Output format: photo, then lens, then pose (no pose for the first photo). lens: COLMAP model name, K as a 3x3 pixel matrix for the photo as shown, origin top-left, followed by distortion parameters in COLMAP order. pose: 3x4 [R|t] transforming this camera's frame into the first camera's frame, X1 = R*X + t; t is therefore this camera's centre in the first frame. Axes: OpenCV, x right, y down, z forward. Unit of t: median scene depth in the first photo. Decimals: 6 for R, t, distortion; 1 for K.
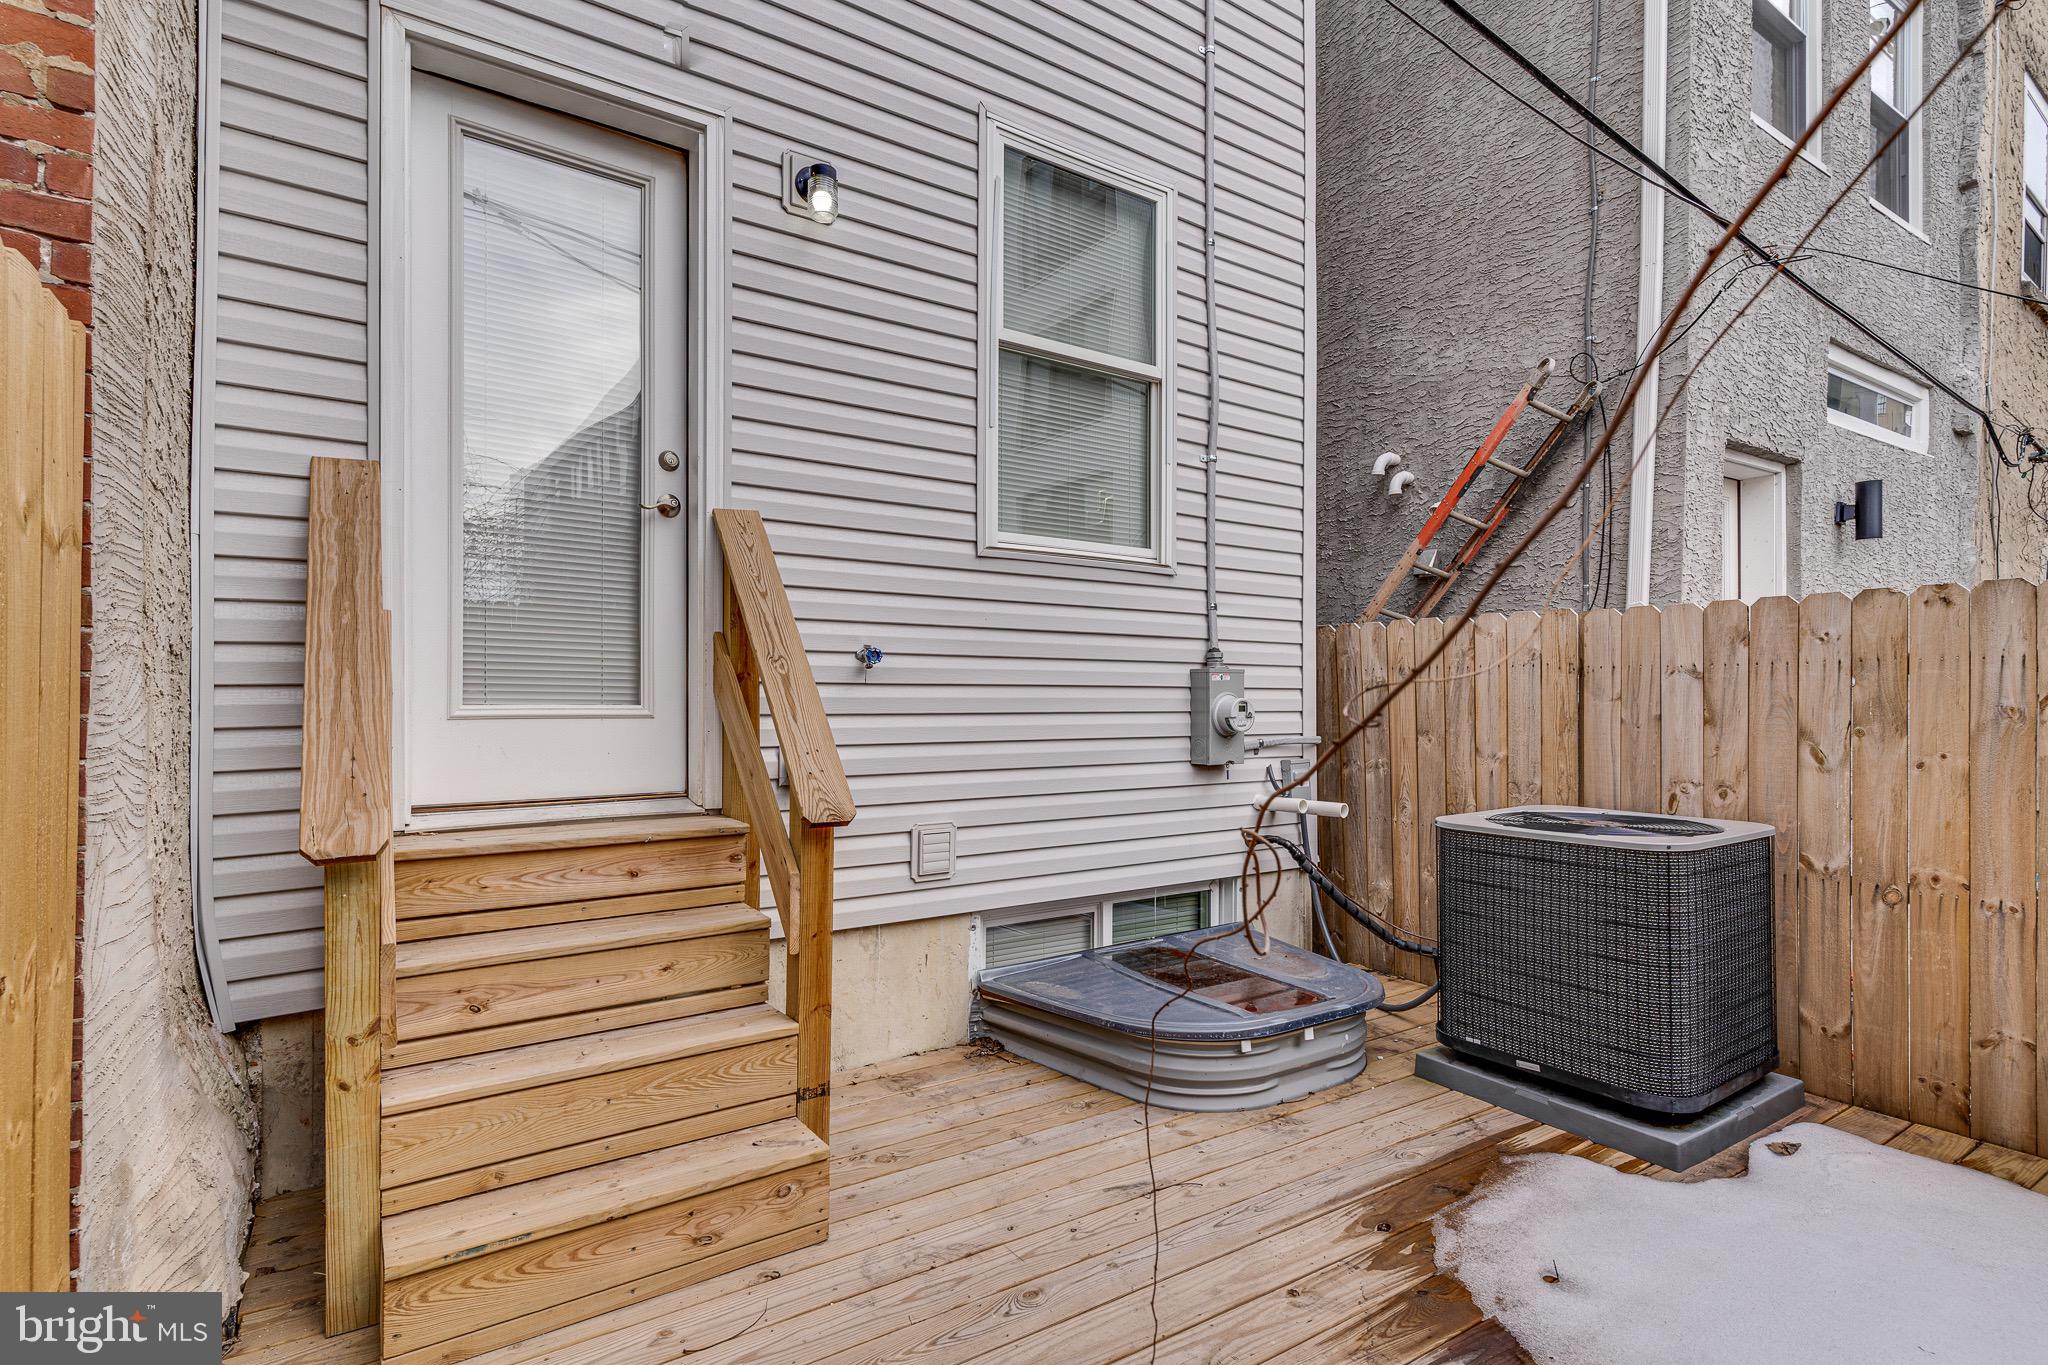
lens RADIAL K [[989.1, 0, 1025.9], [0, 989.1, 694.6], [0, 0, 1]] dist [0.003017, 0.000137]
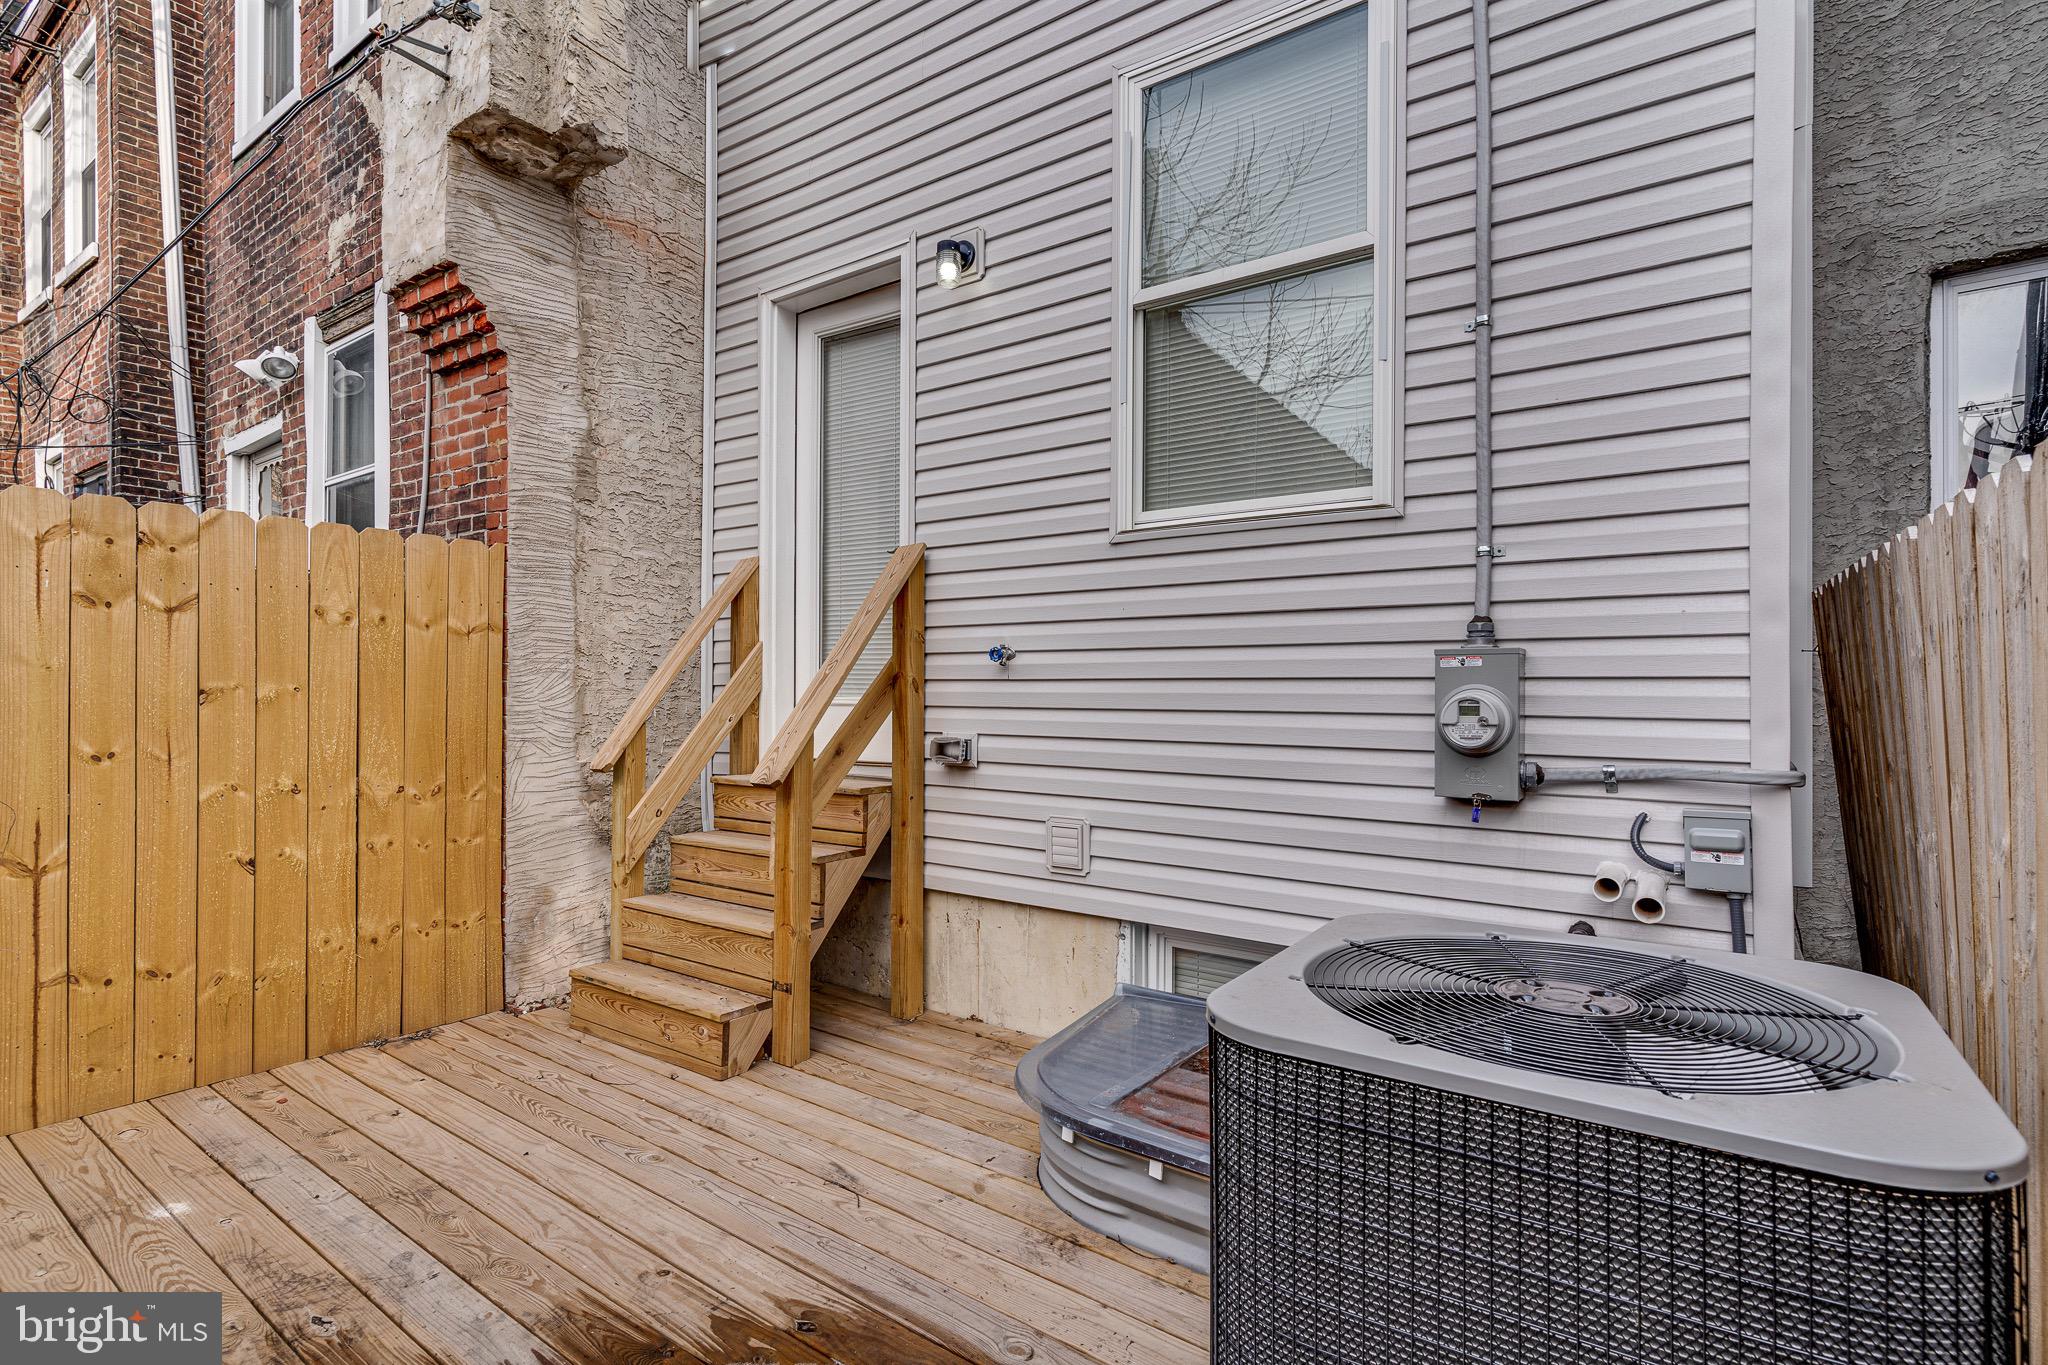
lens RADIAL K [[989.1, 0, 1025.9], [0, 989.1, 694.6], [0, 0, 1]] dist [0.003017, 0.000137]
pose [[0.346814, -0.000576, -0.937934, 0.883490], [-0.000928, 0.999999, -0.000958, 0.005858], [0.937933, 0.001203, 0.346813, 0.647574]]
